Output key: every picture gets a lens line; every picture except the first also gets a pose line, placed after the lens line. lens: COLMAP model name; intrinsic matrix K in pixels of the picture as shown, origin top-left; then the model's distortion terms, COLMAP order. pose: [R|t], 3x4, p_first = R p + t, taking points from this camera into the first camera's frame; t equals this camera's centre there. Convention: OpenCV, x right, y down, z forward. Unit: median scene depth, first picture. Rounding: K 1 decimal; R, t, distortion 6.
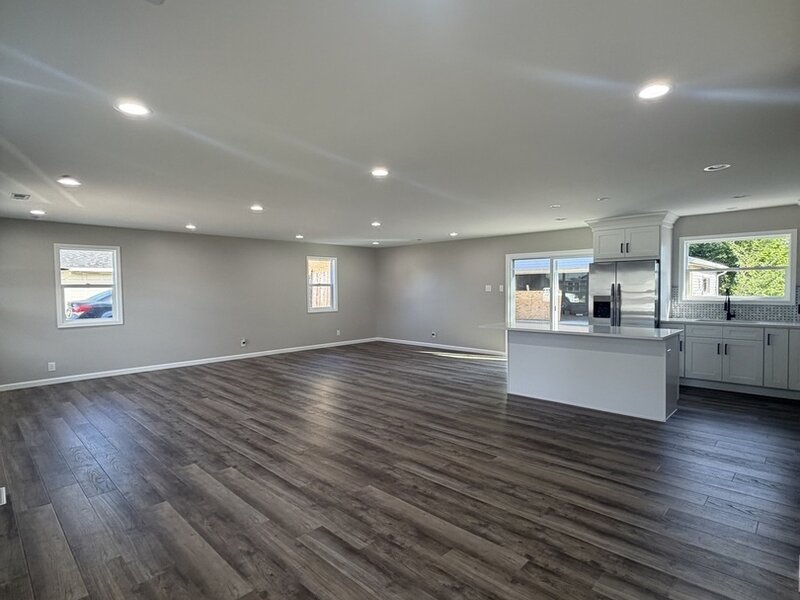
lens RADIAL K [[444.9, 0, 399.9], [0, 444.9, 305.1], [0, 0, 1]] dist [0.005143, 0.000465]
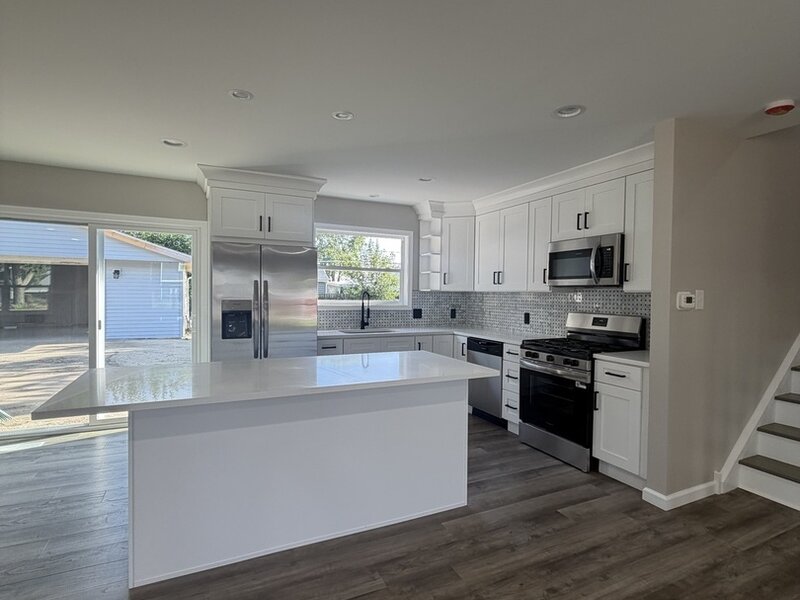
lens RADIAL K [[444.9, 0, 399.9], [0, 444.9, 305.1], [0, 0, 1]] dist [0.005143, 0.000465]
pose [[0.341731, -0.013492, 0.939701, -0.019239], [0.022798, 0.999722, 0.006063, -0.013972], [-0.939521, 0.019352, 0.341944, 0.608316]]
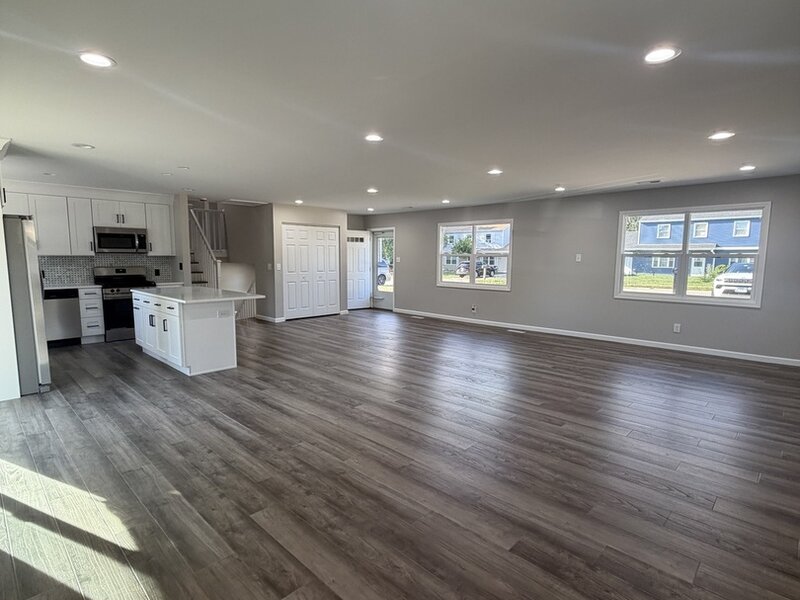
lens RADIAL K [[444.9, 0, 399.9], [0, 444.9, 305.1], [0, 0, 1]] dist [0.005143, 0.000465]
pose [[-0.999825, 0.012553, -0.013870, -0.275129], [0.010390, 0.989188, 0.146286, -0.201941], [0.015557, 0.146117, -0.989145, 5.616701]]
